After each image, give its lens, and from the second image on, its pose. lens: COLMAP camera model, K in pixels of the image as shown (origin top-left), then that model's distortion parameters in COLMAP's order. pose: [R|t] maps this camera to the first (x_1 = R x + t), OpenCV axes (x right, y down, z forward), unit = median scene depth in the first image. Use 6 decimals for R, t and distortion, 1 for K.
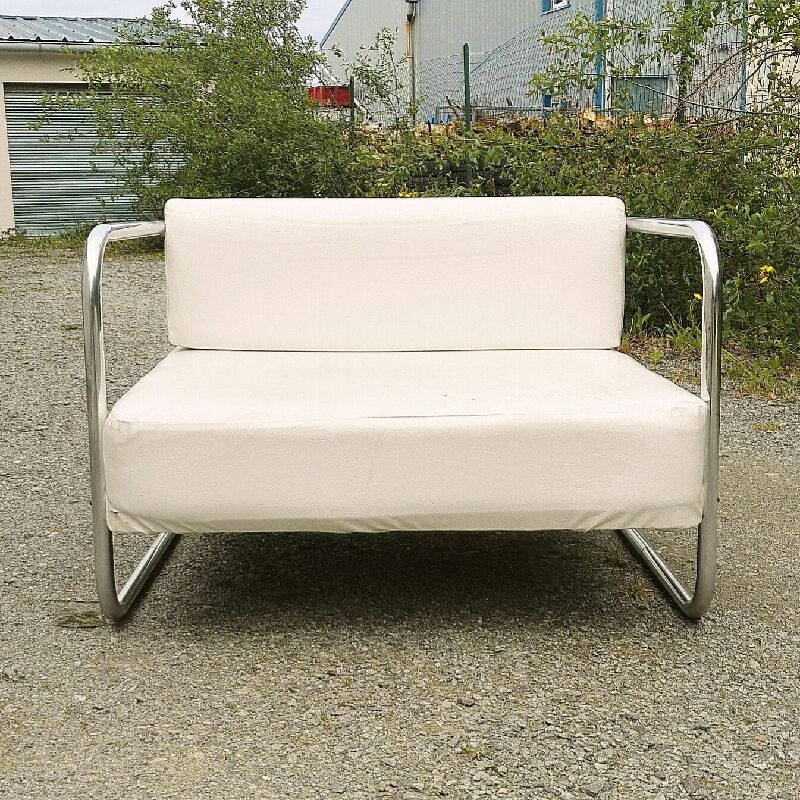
lens RADIAL K [[1218.5, 0, 399.7], [0, 1218.5, 443.9], [0, 0, 1]] dist [0.045648, 0.000000]
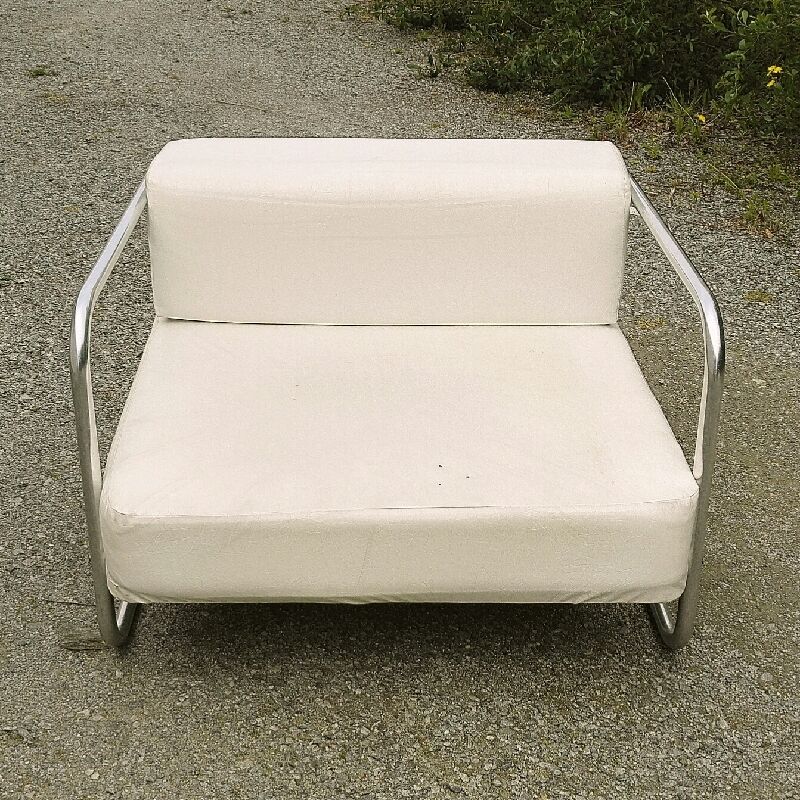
lens RADIAL K [[1218.5, 0, 399.1], [0, 1218.5, 438.3], [0, 0, 1]] dist [0.045648, 0.000000]
pose [[0.999845, 0.005899, 0.016598, -0.012441], [-0.010152, 0.963002, 0.269304, -0.335763], [-0.014395, -0.269430, 0.962912, 0.040886]]
